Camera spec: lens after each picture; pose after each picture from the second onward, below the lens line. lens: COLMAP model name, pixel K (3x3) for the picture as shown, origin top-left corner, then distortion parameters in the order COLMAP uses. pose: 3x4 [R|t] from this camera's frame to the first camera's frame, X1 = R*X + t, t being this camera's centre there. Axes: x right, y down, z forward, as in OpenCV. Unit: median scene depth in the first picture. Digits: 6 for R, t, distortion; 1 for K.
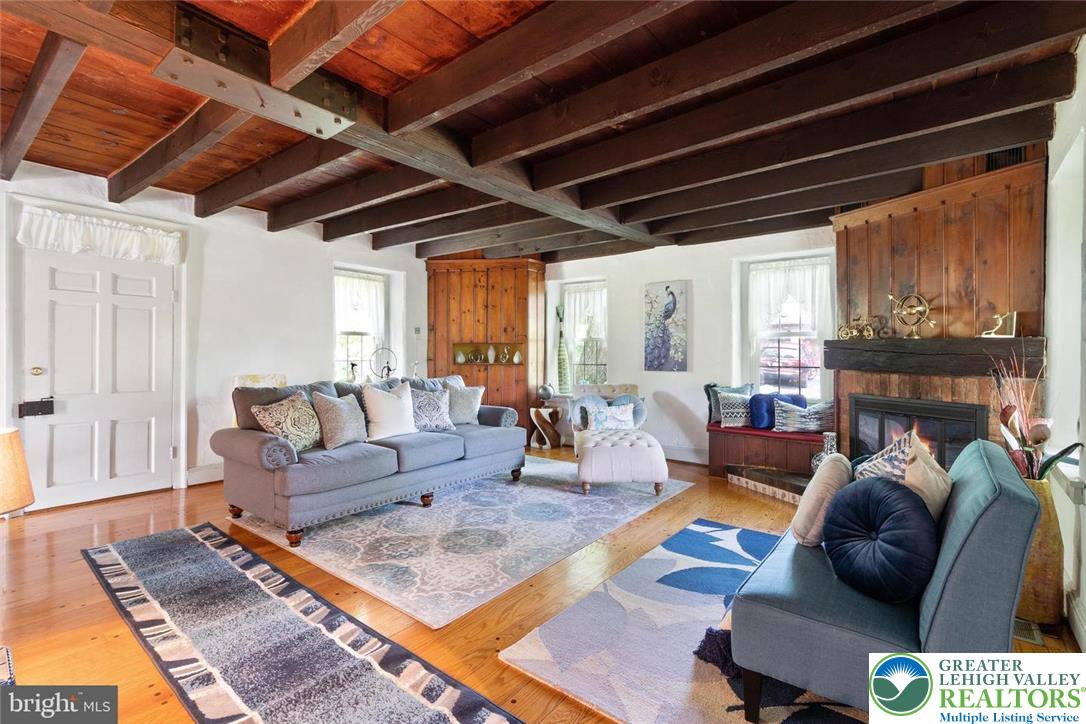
lens RADIAL K [[528.0, 0, 550.3], [0, 528.0, 360.6], [0, 0, 1]] dist [0.005368, 0.000813]
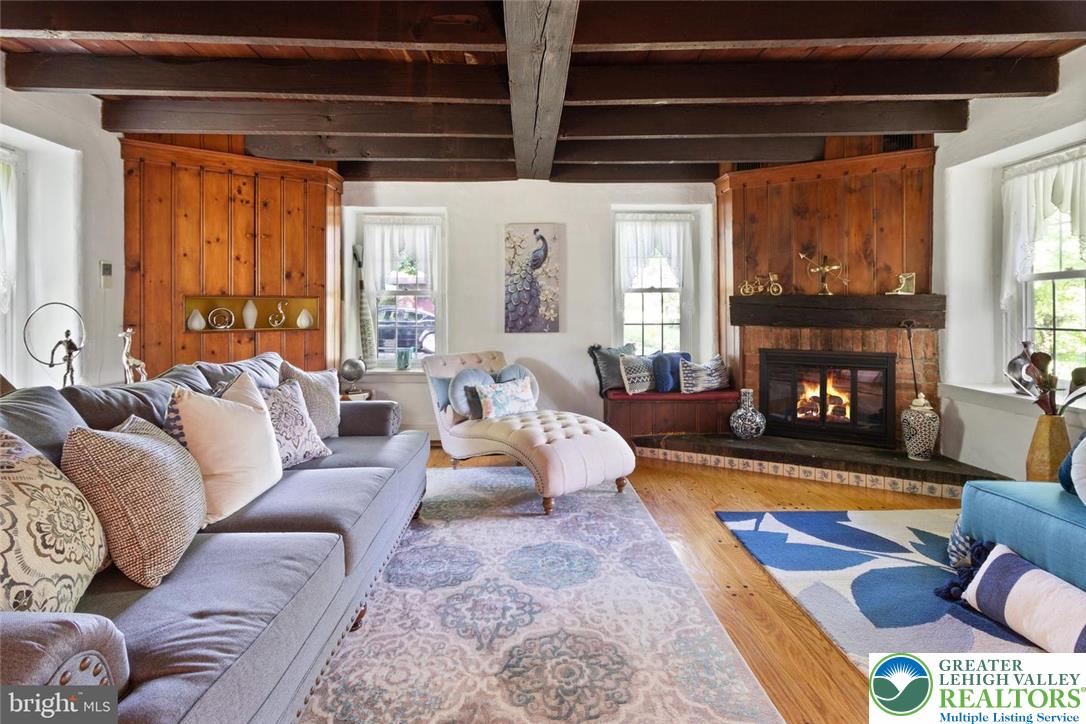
lens RADIAL K [[528.0, 0, 559.8], [0, 528.0, 315.2], [0, 0, 1]] dist [0.005368, 0.000813]
pose [[0.756578, -0.010776, 0.653815, -0.366572], [0.016464, 0.999861, -0.002572, -0.005580], [-0.653697, 0.012711, 0.756650, 0.456950]]
